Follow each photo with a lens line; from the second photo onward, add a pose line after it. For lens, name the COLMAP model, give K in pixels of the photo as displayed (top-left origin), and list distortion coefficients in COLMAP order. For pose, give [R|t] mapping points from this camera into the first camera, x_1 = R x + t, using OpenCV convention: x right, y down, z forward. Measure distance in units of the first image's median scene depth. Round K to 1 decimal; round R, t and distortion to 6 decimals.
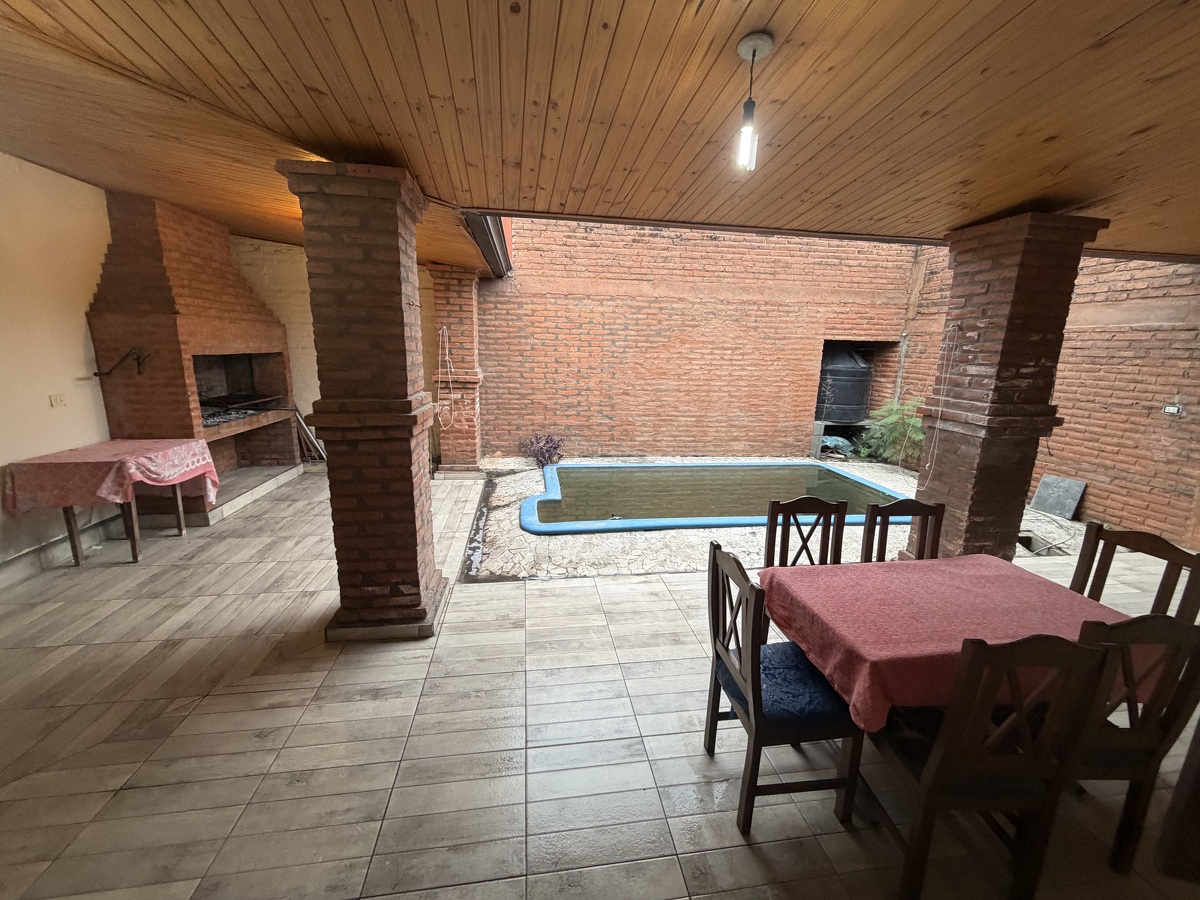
lens RADIAL K [[479.7, 0, 596.9], [0, 479.7, 445.5], [0, 0, 1]] dist [-0.001998, -0.000082]
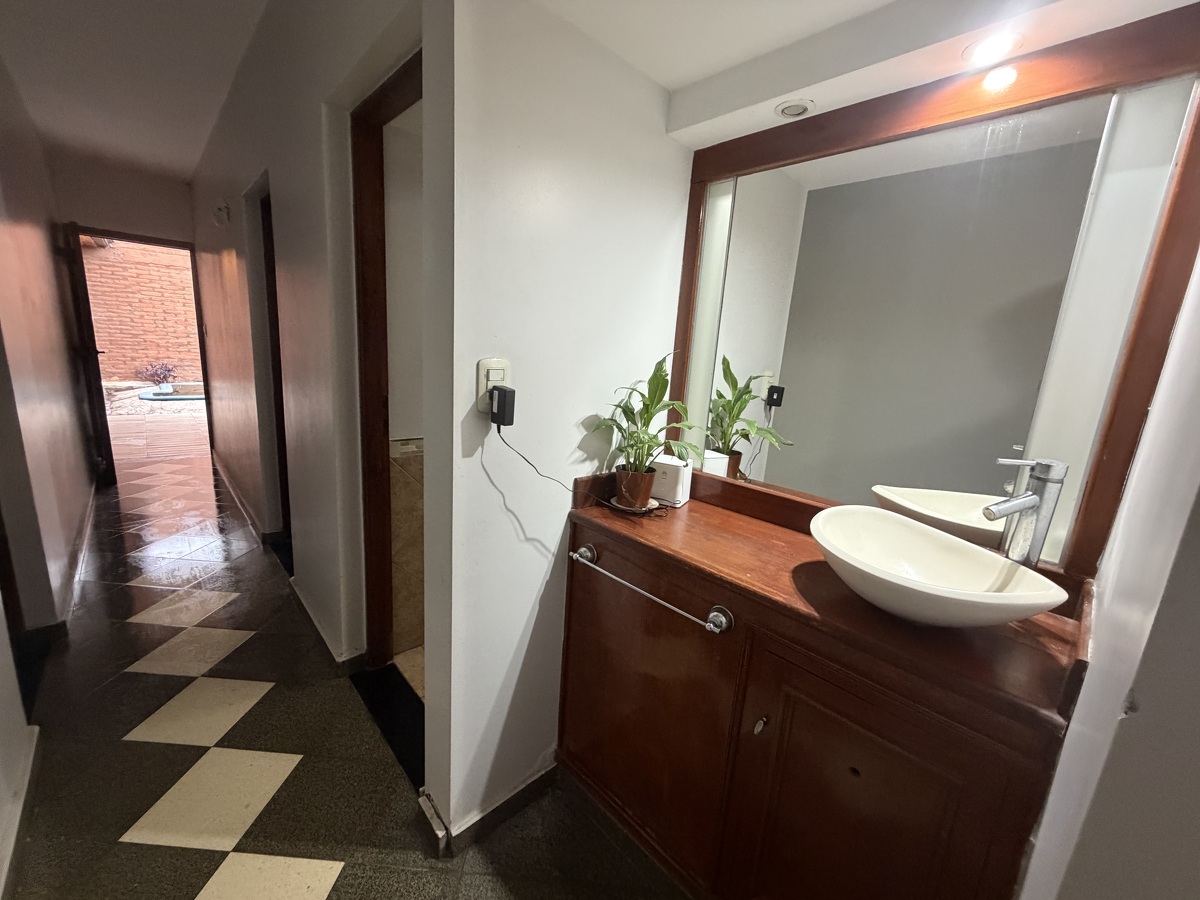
lens RADIAL K [[479.7, 0, 599.9], [0, 479.7, 447.2], [0, 0, 1]] dist [-0.001998, -0.000082]
pose [[0.818131, -0.083356, 0.568959, 0.131846], [0.060599, 0.996426, 0.058845, 0.219907], [-0.571830, -0.013664, 0.820258, -0.914505]]
